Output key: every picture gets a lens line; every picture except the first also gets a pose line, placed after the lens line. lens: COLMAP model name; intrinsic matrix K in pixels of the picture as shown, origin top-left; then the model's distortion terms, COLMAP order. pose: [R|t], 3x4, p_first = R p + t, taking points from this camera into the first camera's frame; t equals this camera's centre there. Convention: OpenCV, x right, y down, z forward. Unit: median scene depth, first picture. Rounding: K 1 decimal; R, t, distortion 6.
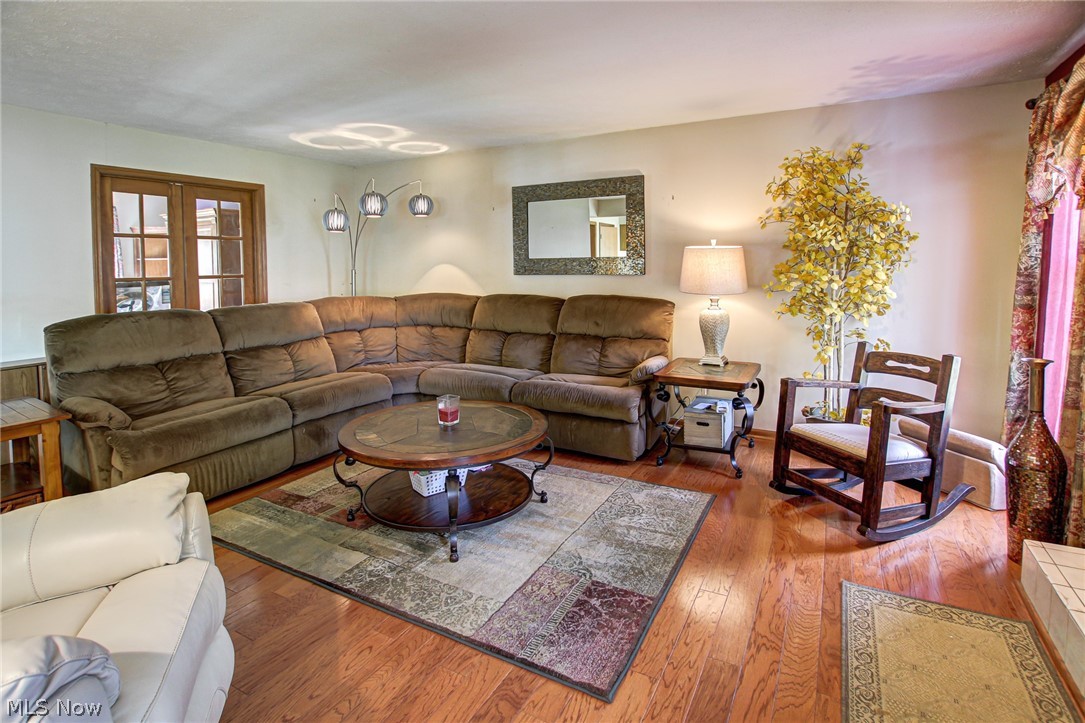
lens RADIAL K [[541.2, 0, 537.6], [0, 541.2, 369.1], [0, 0, 1]] dist [-0.018282, 0.000000]
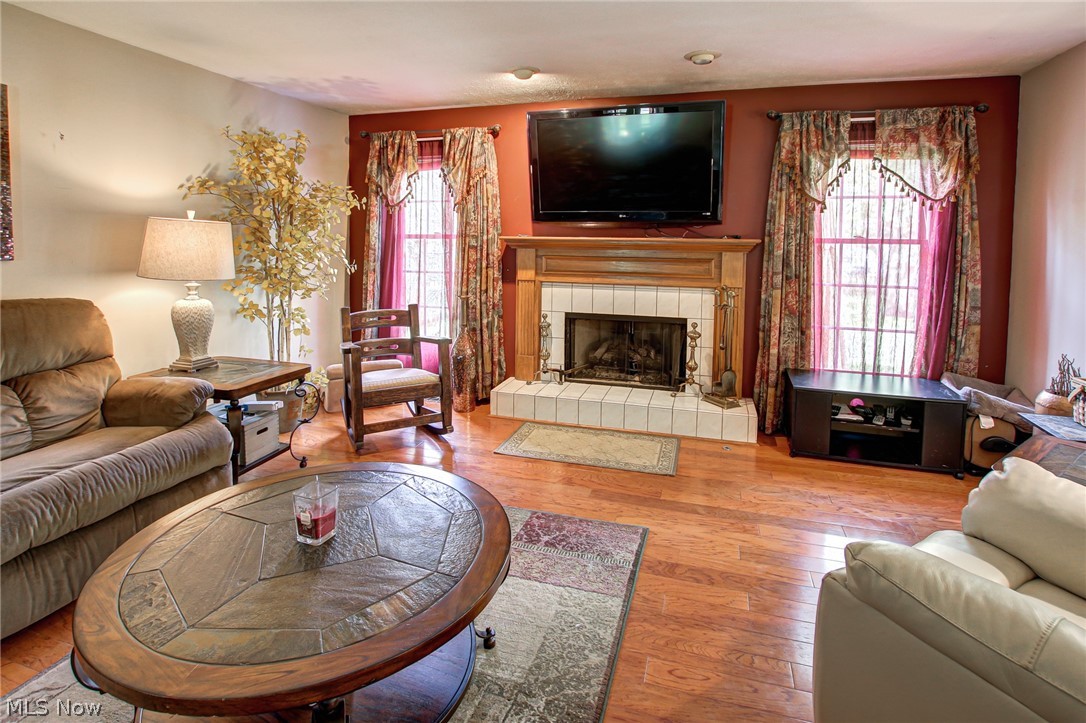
lens RADIAL K [[541.7, 0, 536.8], [0, 541.7, 355.3], [0, 0, 1]] dist [-0.018282, 0.000000]
pose [[-0.202398, -0.193803, 0.959935, -0.939022], [0.178929, 0.956404, 0.230817, -0.214974], [-0.962818, 0.218478, -0.158897, 1.138995]]
